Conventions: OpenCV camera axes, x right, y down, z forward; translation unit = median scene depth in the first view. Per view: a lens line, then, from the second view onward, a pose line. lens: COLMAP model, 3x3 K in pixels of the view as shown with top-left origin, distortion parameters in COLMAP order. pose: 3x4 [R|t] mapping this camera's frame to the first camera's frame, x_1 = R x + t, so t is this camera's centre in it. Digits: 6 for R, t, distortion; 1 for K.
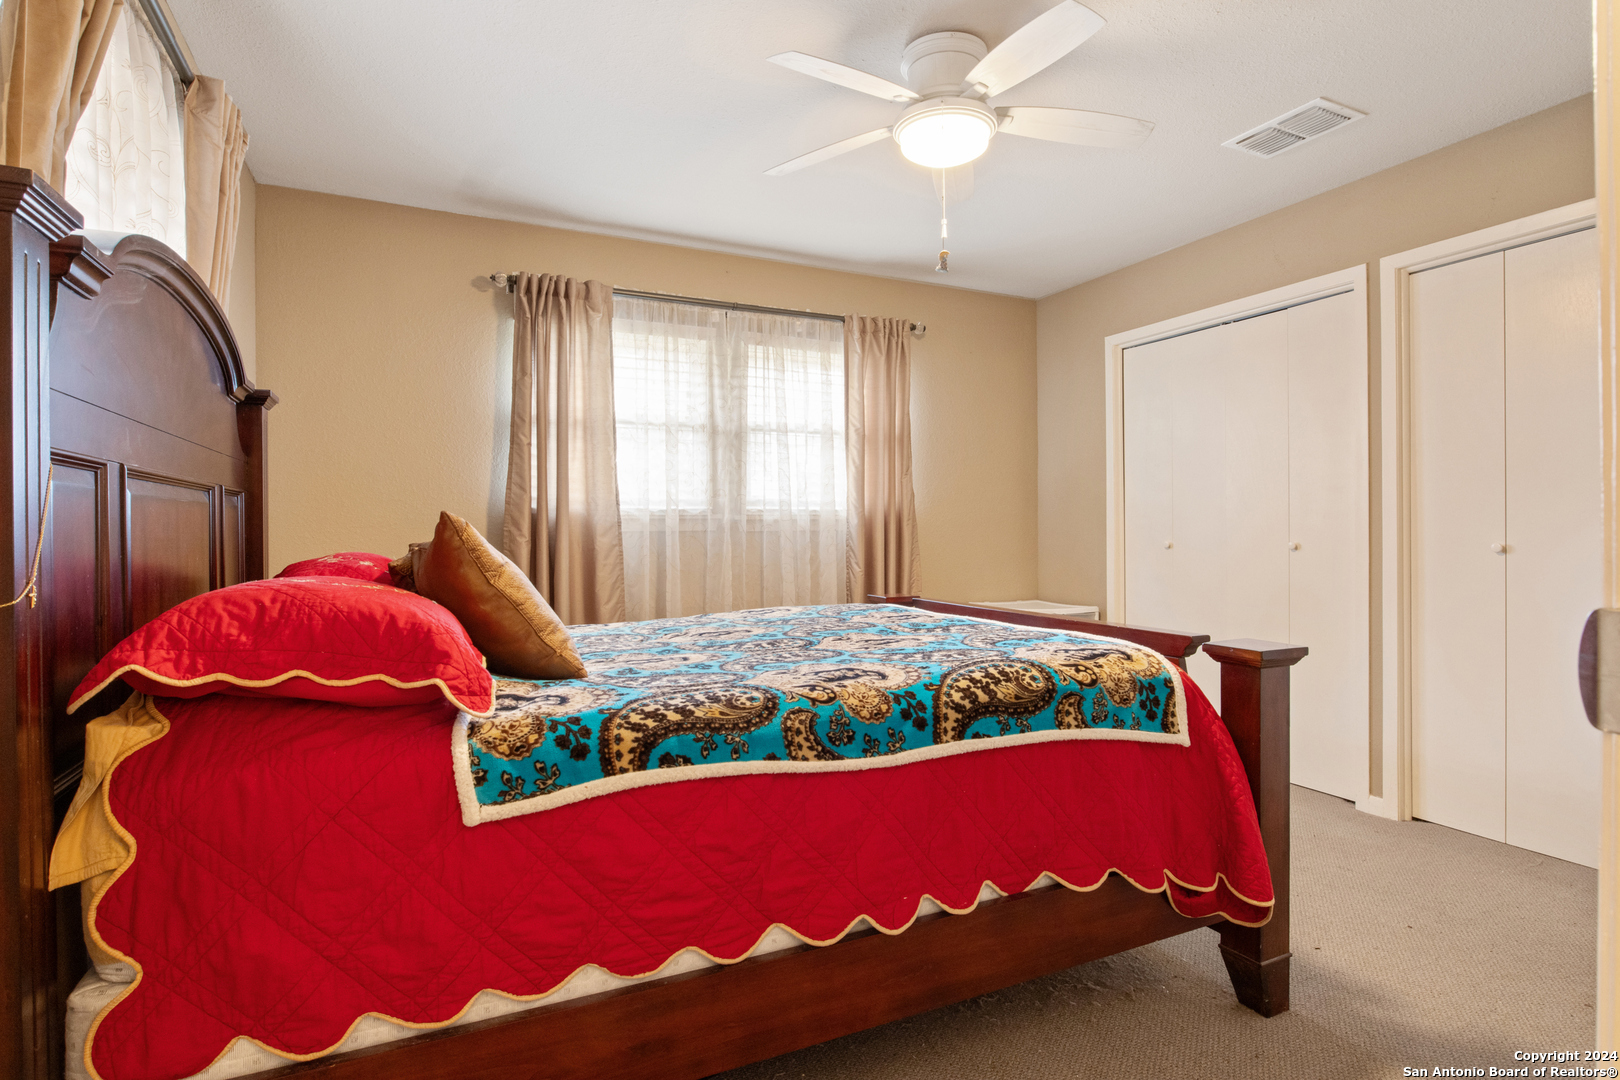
lens RADIAL K [[826.4, 0, 820.7], [0, 826.4, 536.1], [0, 0, 1]] dist [-0.007233, -0.000262]
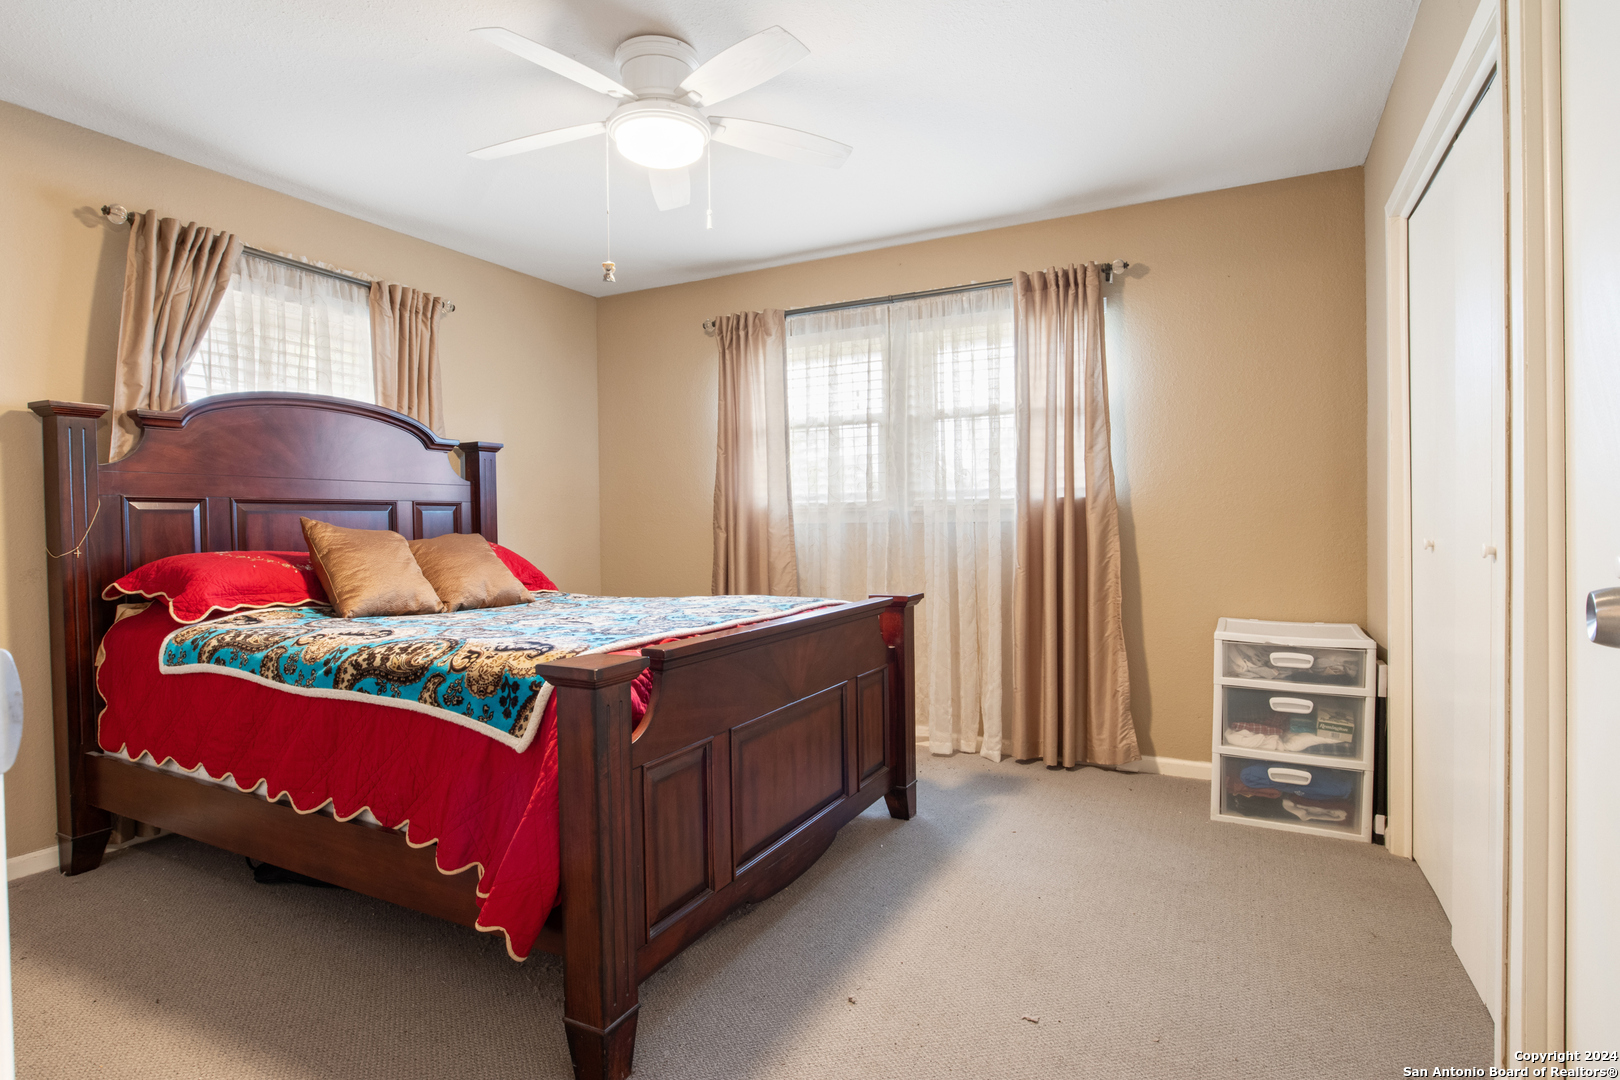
lens RADIAL K [[826.4, 0, 817.2], [0, 826.4, 539.8], [0, 0, 1]] dist [-0.007233, -0.000262]
pose [[0.602422, 0.015713, -0.798023, 1.422088], [0.001572, 0.999781, 0.020873, -0.013854], [0.798176, -0.013829, 0.602265, 0.698716]]
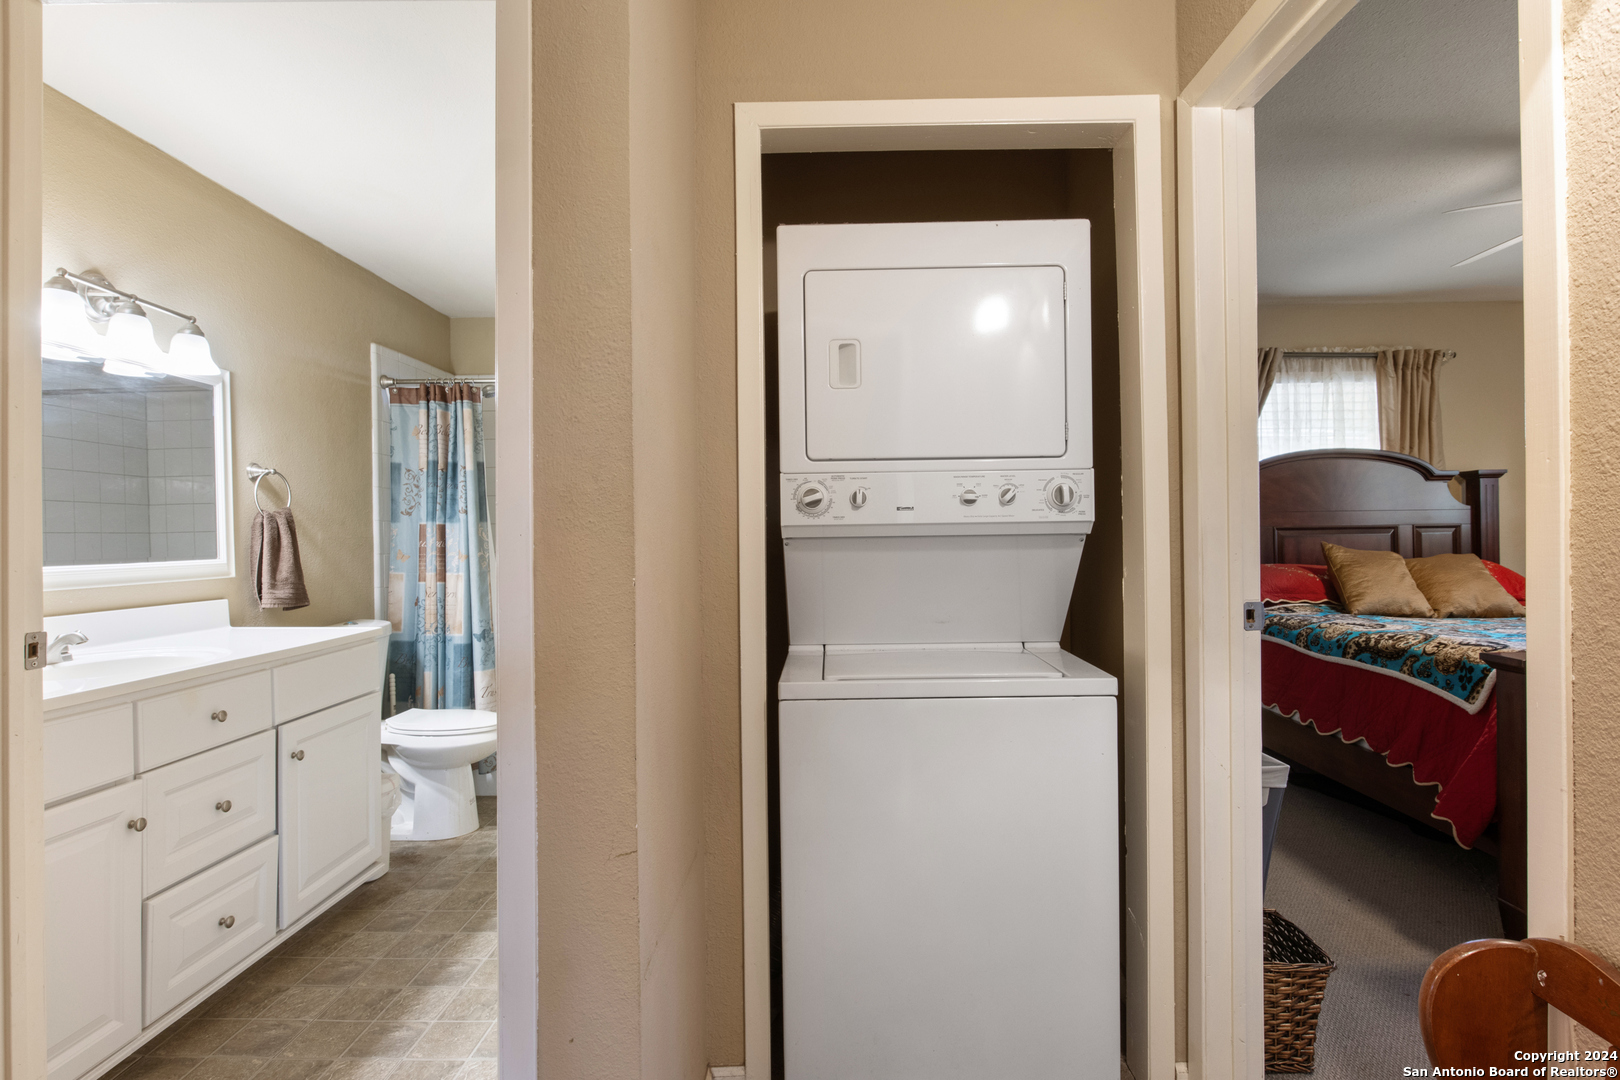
lens RADIAL K [[826.4, 0, 818.1], [0, 826.4, 537.1], [0, 0, 1]] dist [-0.007233, -0.000262]
pose [[-0.441102, 0.010601, -0.897394, 2.188202], [0.007956, 0.999937, 0.007901, -0.066360], [0.897422, -0.003655, -0.441158, 0.619856]]
